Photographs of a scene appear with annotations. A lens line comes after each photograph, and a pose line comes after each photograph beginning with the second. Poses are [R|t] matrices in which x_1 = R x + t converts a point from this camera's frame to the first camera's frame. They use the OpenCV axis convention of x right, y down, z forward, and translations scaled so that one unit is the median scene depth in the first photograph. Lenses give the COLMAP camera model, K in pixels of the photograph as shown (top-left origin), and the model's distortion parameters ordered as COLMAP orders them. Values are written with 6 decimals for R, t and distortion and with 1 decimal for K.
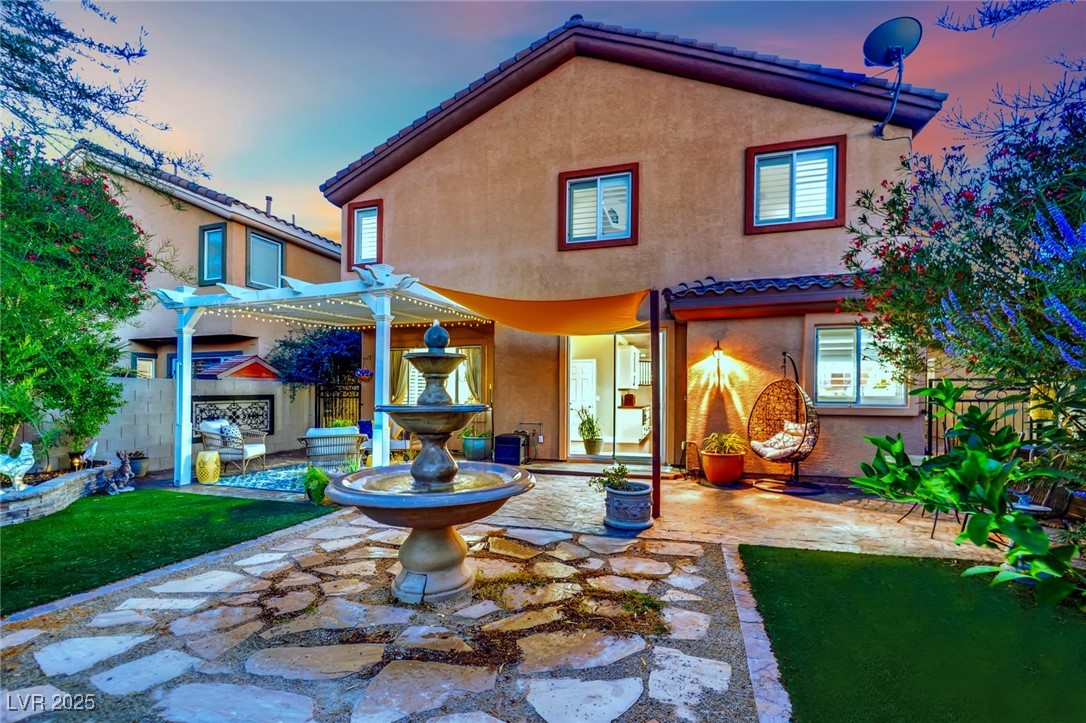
lens RADIAL K [[468.0, 0, 549.6], [0, 468.0, 369.1], [0, 0, 1]] dist [-0.022498, -0.000326]
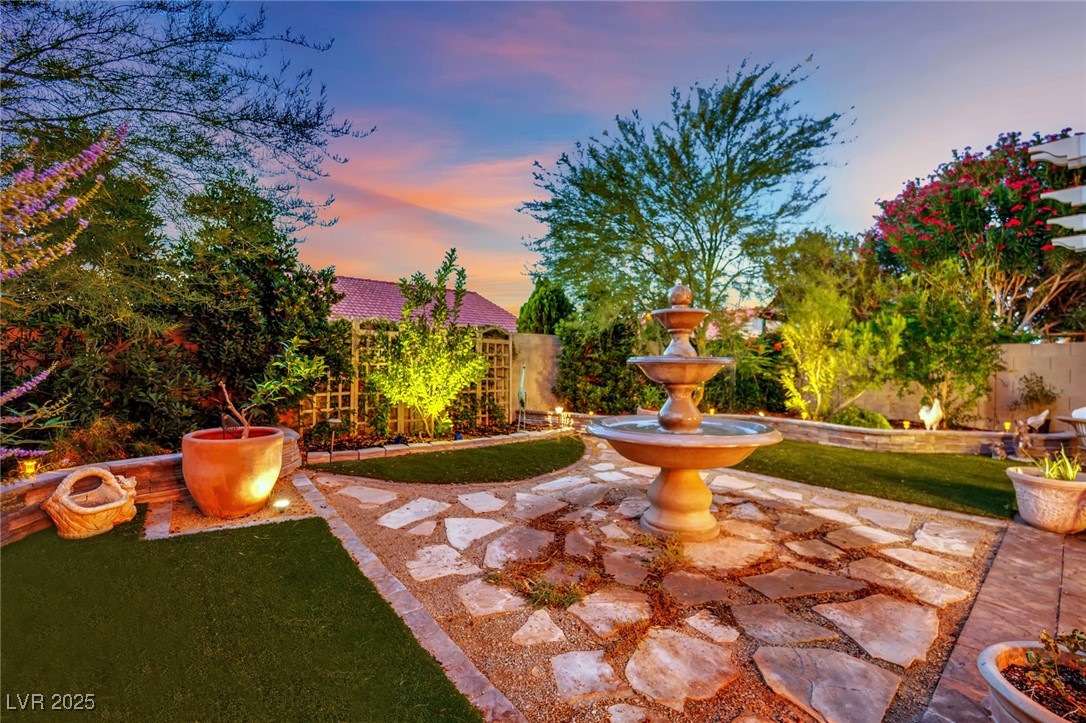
lens RADIAL K [[460.5, 0, 543.0], [0, 460.5, 361.5], [0, 0, 1]] dist [-0.018110, -0.000098]
pose [[-0.562726, -0.008686, -0.826598, 0.353074], [0.035735, 0.998754, -0.034822, 0.045527], [0.825871, -0.049133, -0.561715, 0.587051]]
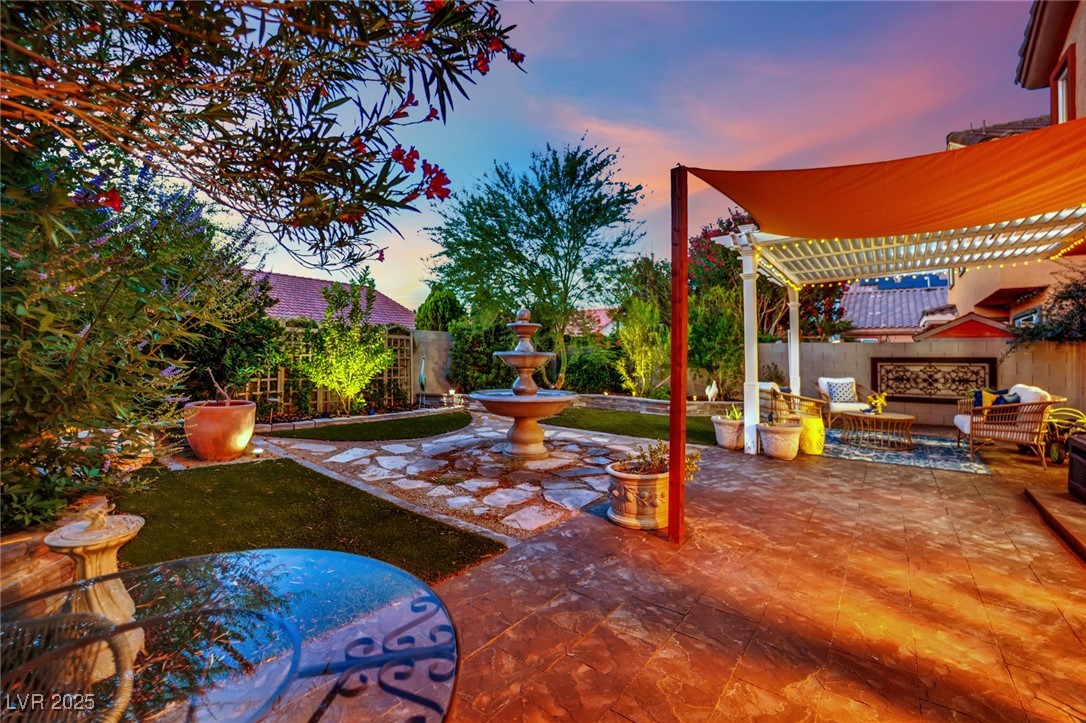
lens RADIAL K [[457.3, 0, 541.2], [0, 457.3, 393.5], [0, 0, 1]] dist [-0.021645, -0.000176]
pose [[-0.365601, 0.070646, -0.928087, 0.582608], [0.038323, 0.997412, 0.060827, 0.054113], [0.929982, -0.013329, -0.367363, 0.738299]]
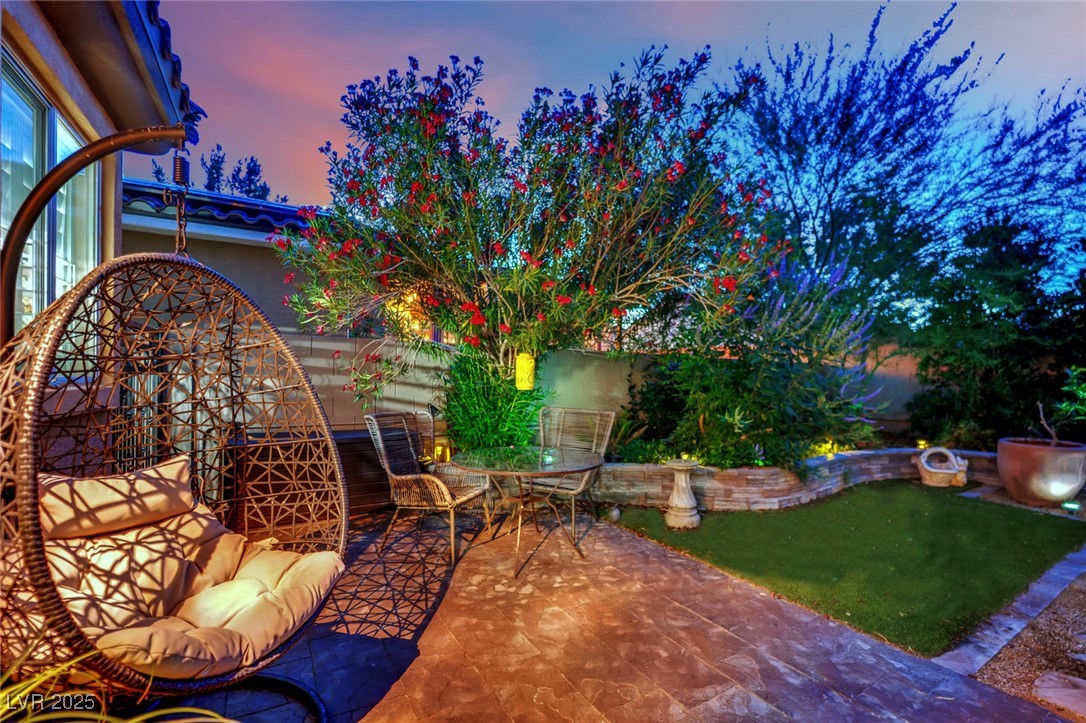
lens RADIAL K [[457.3, 0, 541.2], [0, 457.3, 393.5], [0, 0, 1]] dist [-0.021645, -0.000176]
pose [[-0.723547, -0.031670, 0.689549, 0.214406], [-0.050212, 0.998715, -0.006819, 0.064427], [-0.688447, -0.039557, -0.724207, 0.932982]]
